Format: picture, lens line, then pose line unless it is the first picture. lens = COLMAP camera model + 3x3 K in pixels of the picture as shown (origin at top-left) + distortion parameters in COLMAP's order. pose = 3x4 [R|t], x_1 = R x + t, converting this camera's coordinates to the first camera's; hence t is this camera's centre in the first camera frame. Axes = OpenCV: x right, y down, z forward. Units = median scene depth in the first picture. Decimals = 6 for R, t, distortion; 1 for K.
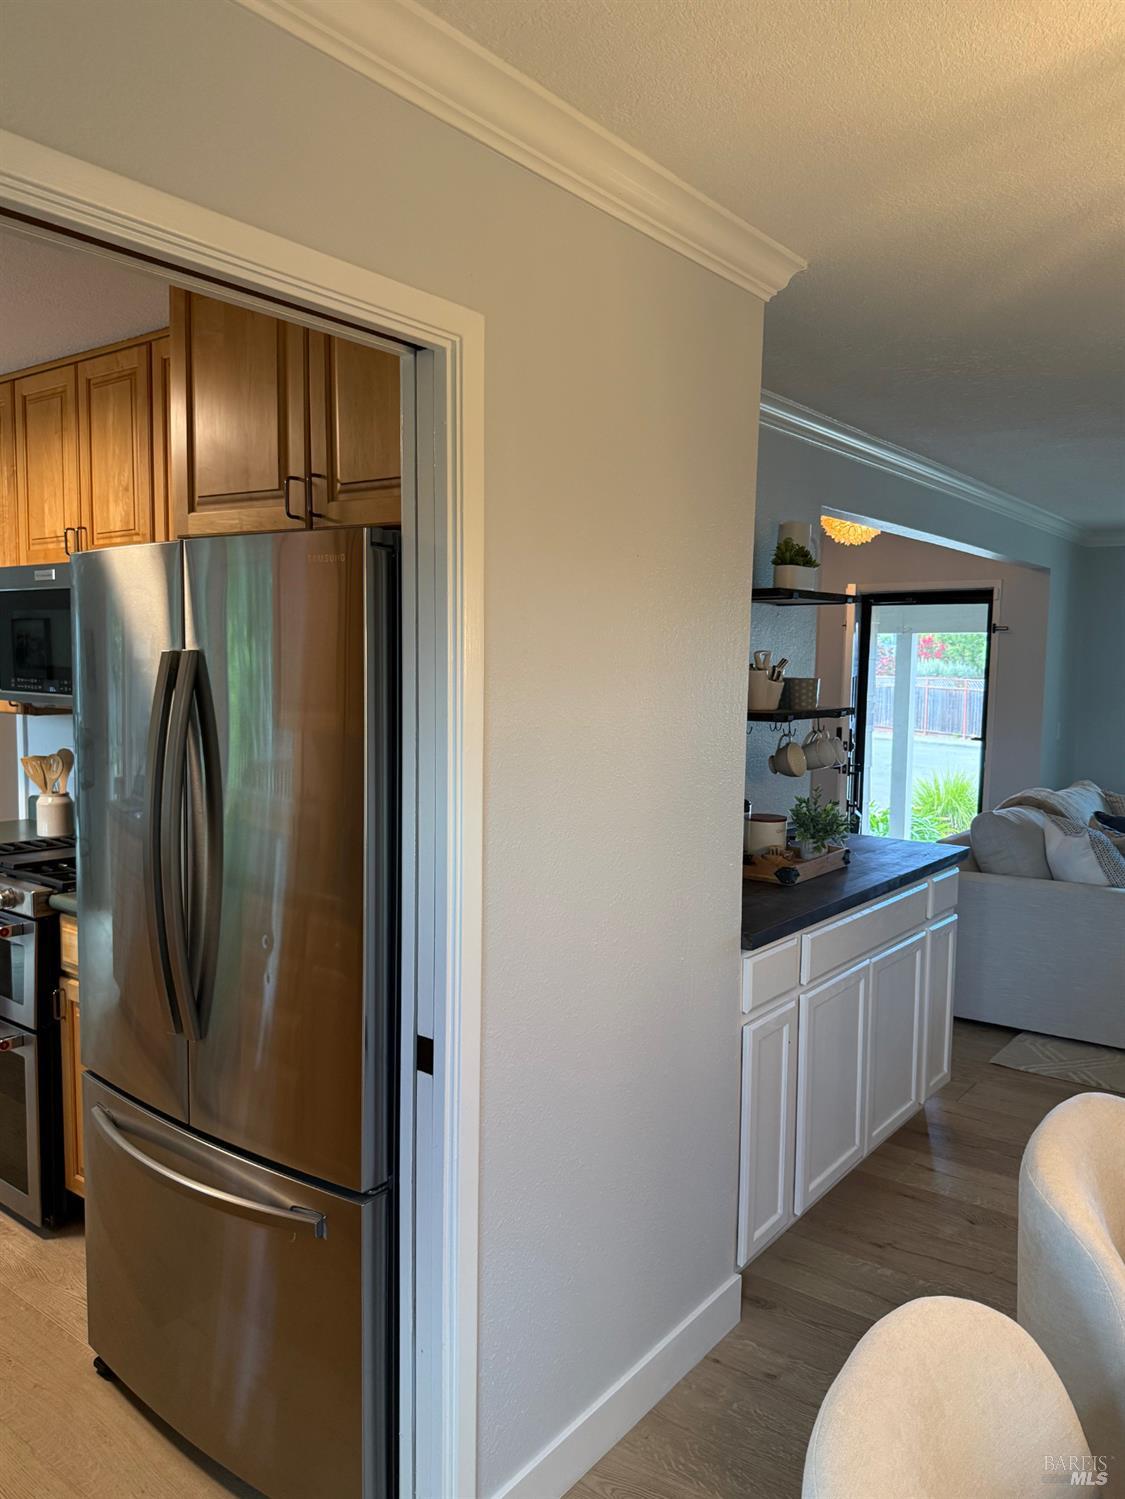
lens RADIAL K [[1098.2, 0, 562.9], [0, 1098.2, 749.7], [0, 0, 1]] dist [0.049114, -0.011682]
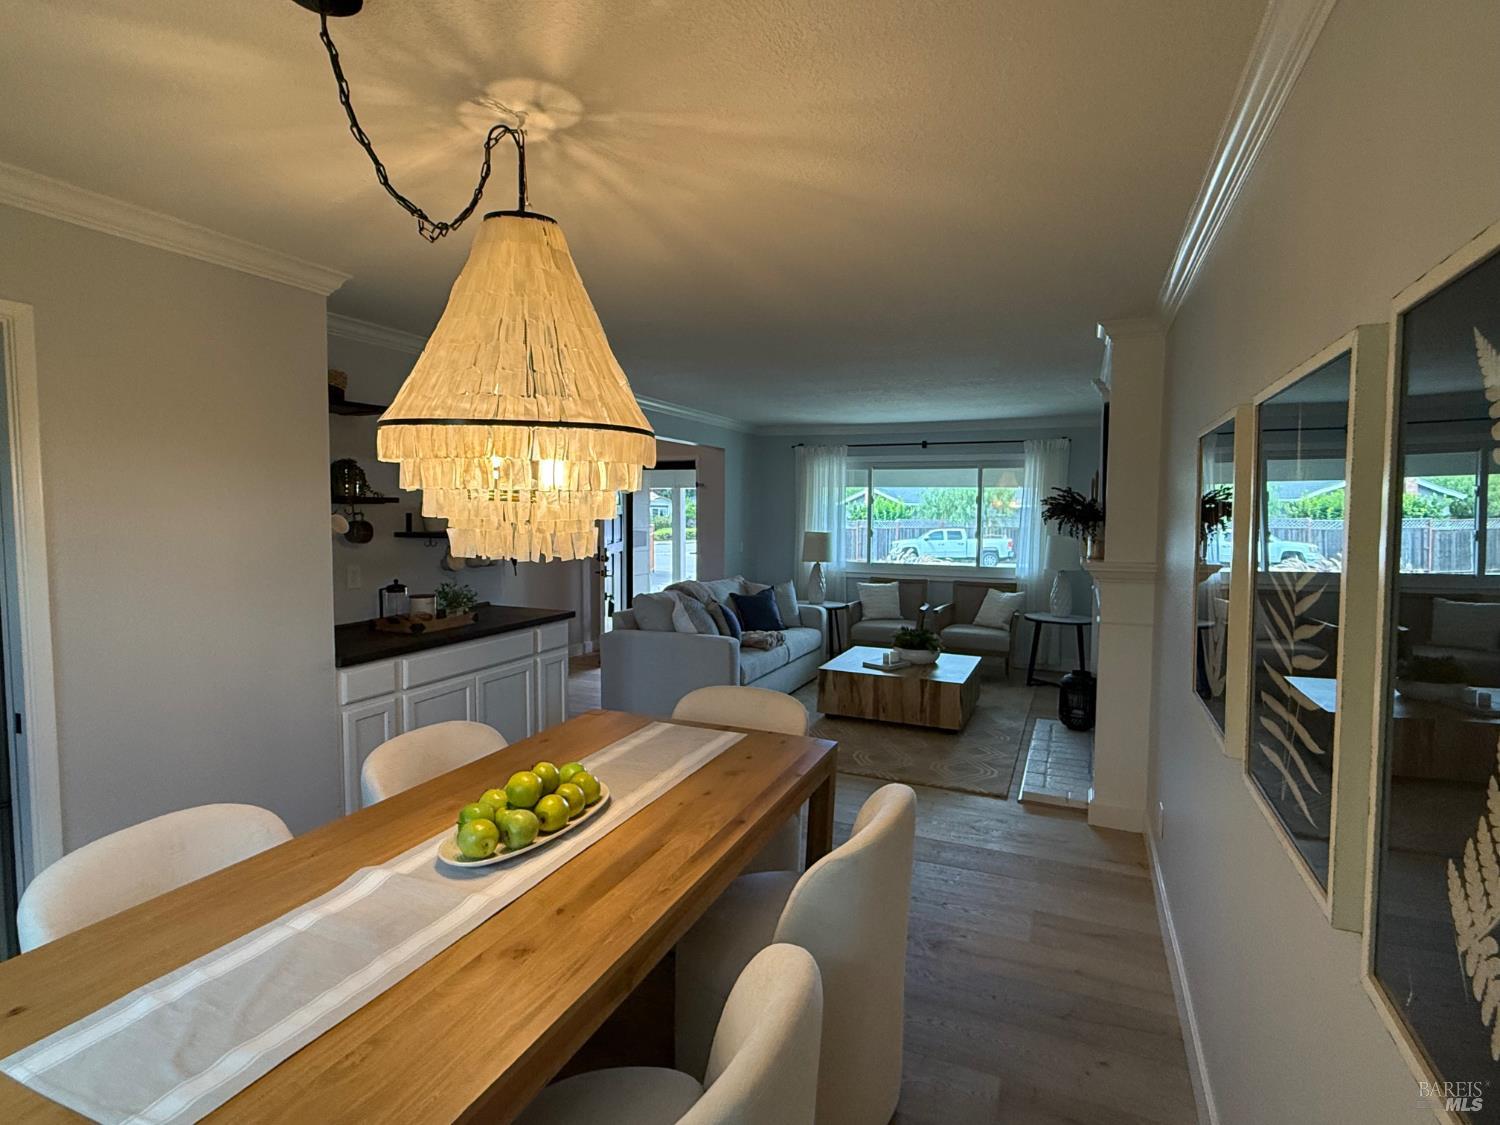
lens RADIAL K [[777.2, 0, 748.8], [0, 777.2, 557.9], [0, 0, 1]] dist [-0.002801, -0.000352]
pose [[0.969415, -0.022045, 0.244435, 0.486901], [0.026263, 0.999557, -0.014009, 0.043215], [-0.244018, 0.020000, 0.969564, -0.329003]]
